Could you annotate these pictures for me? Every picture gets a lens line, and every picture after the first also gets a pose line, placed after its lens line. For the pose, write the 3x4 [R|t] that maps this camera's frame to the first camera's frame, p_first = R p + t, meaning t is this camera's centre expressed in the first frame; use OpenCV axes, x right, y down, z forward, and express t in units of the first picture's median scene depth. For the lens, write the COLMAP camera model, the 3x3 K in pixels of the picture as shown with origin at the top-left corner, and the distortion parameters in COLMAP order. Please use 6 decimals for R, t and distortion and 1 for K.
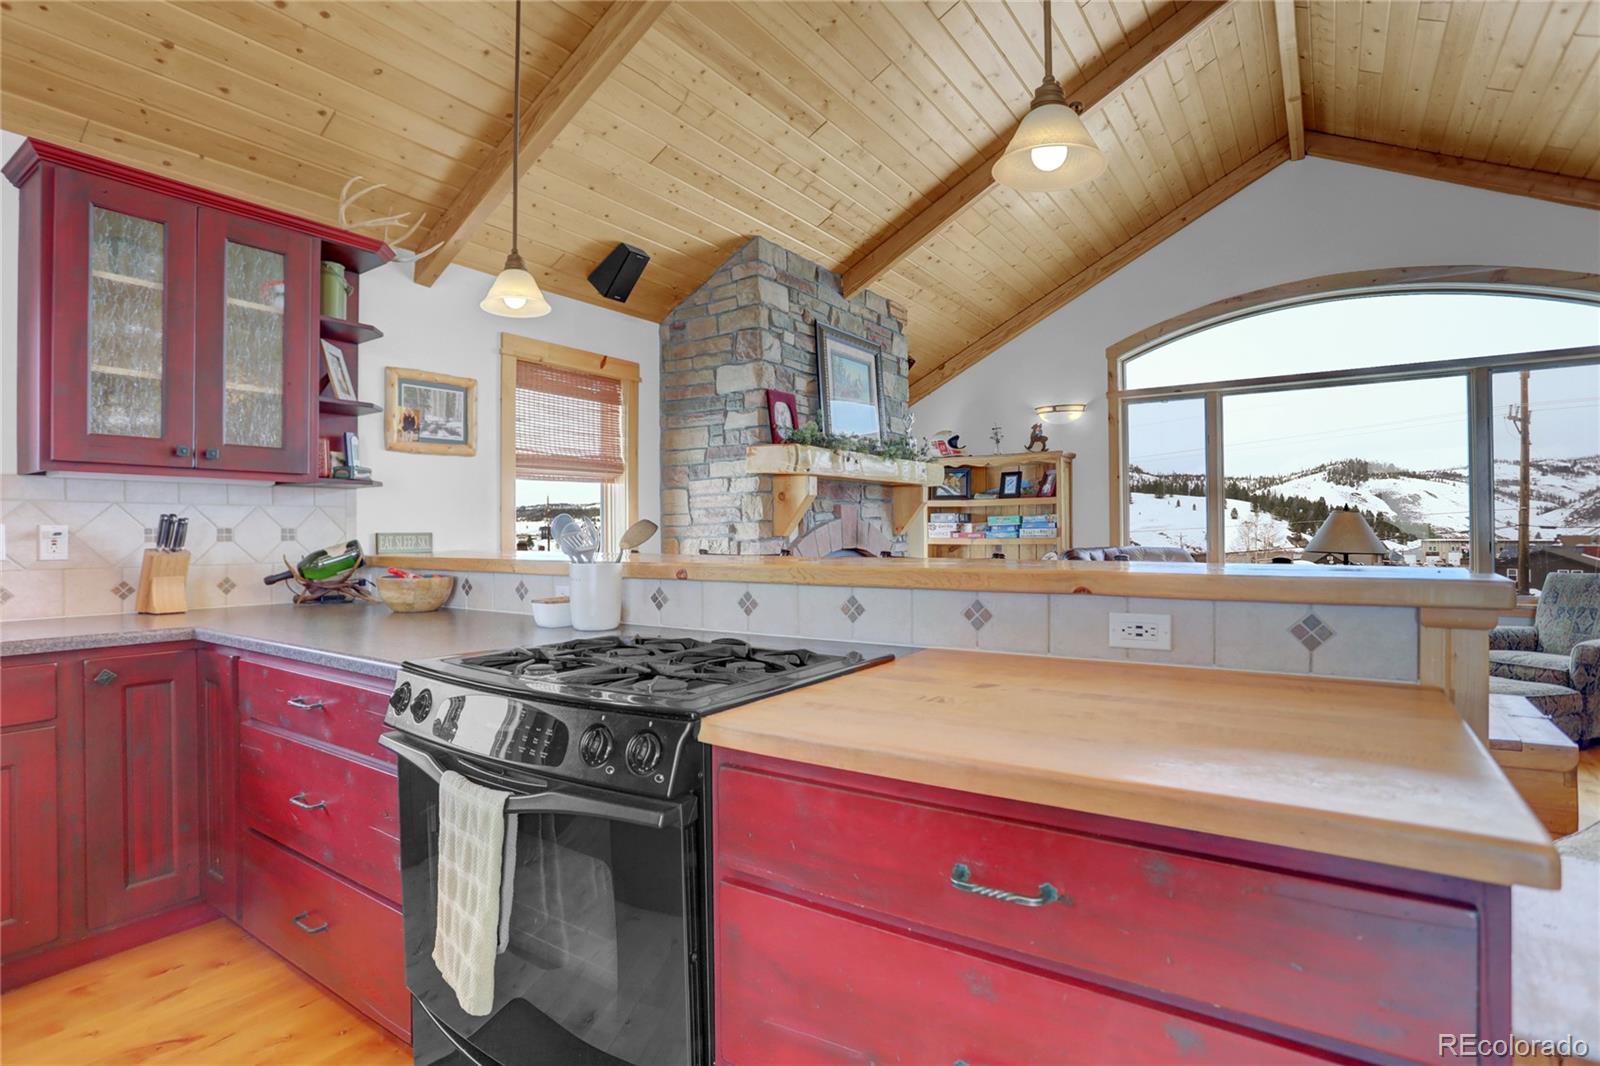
lens RADIAL K [[791.1, 0, 794.5], [0, 791.1, 522.3], [0, 0, 1]] dist [-0.042469, 0.012863]
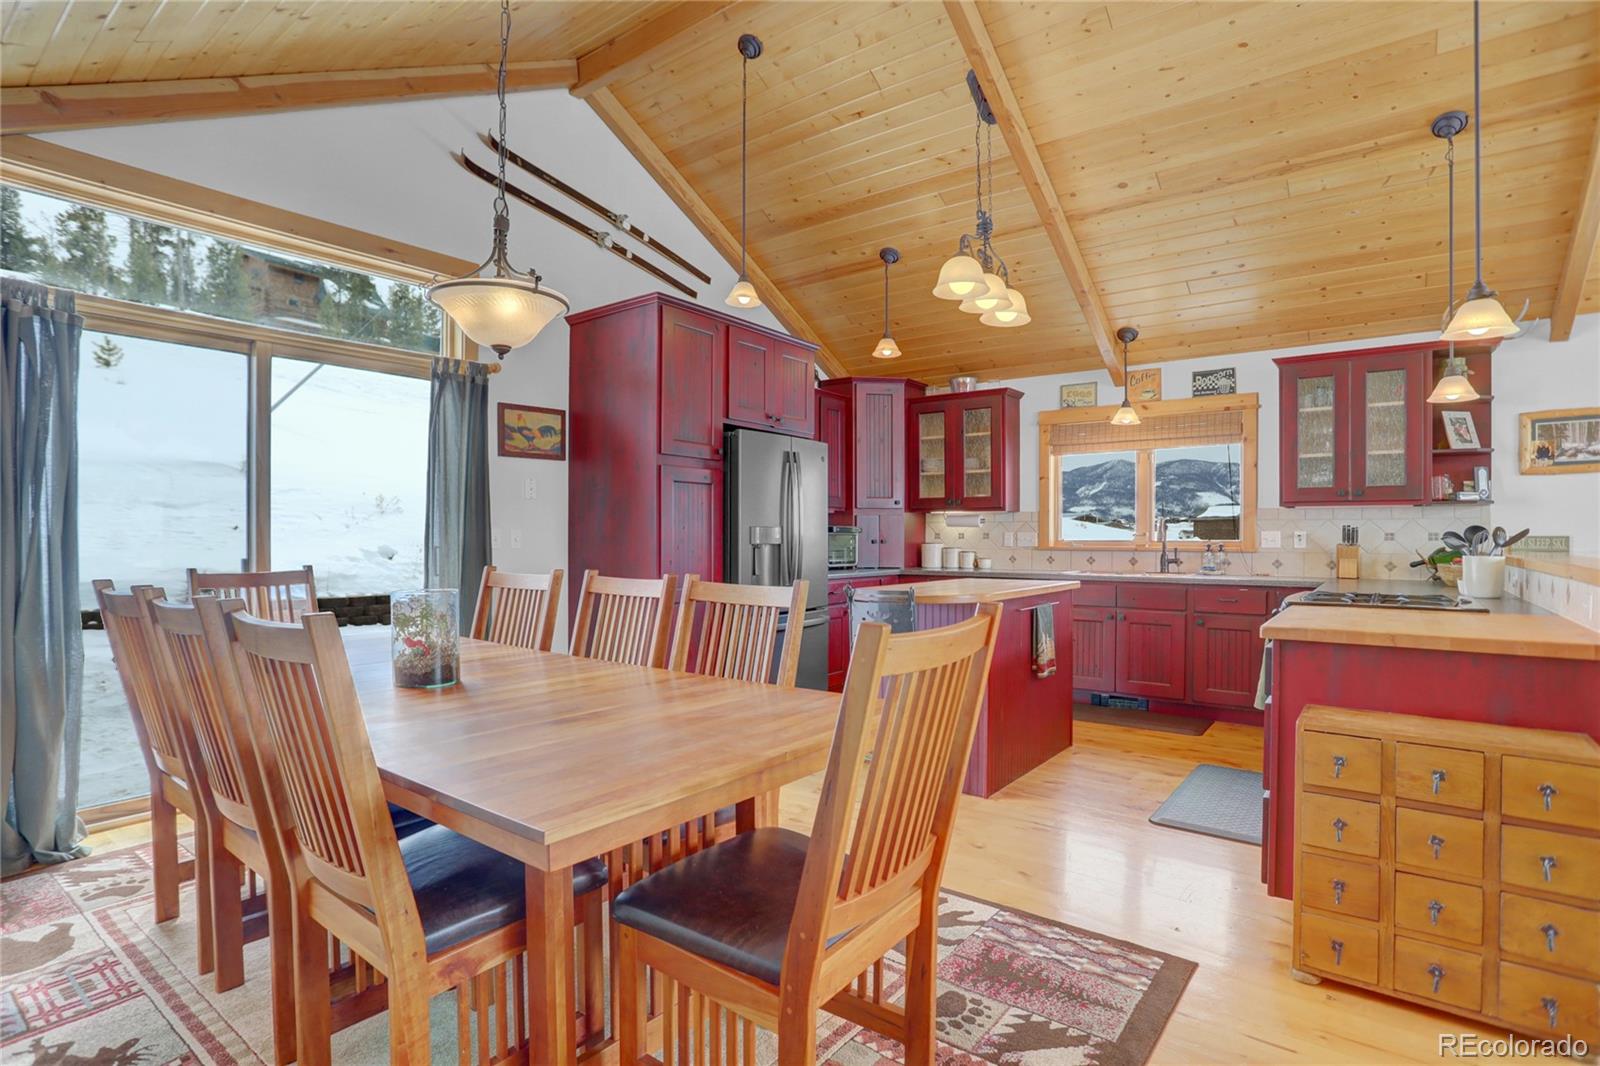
lens RADIAL K [[791.1, 0, 808.5], [0, 791.1, 541.6], [0, 0, 1]] dist [-0.042469, 0.012863]
pose [[-0.049012, 0.008345, -0.998763, 1.028087], [0.003879, 0.999959, 0.008164, 0.007686], [0.998791, -0.003474, -0.049042, -0.192306]]
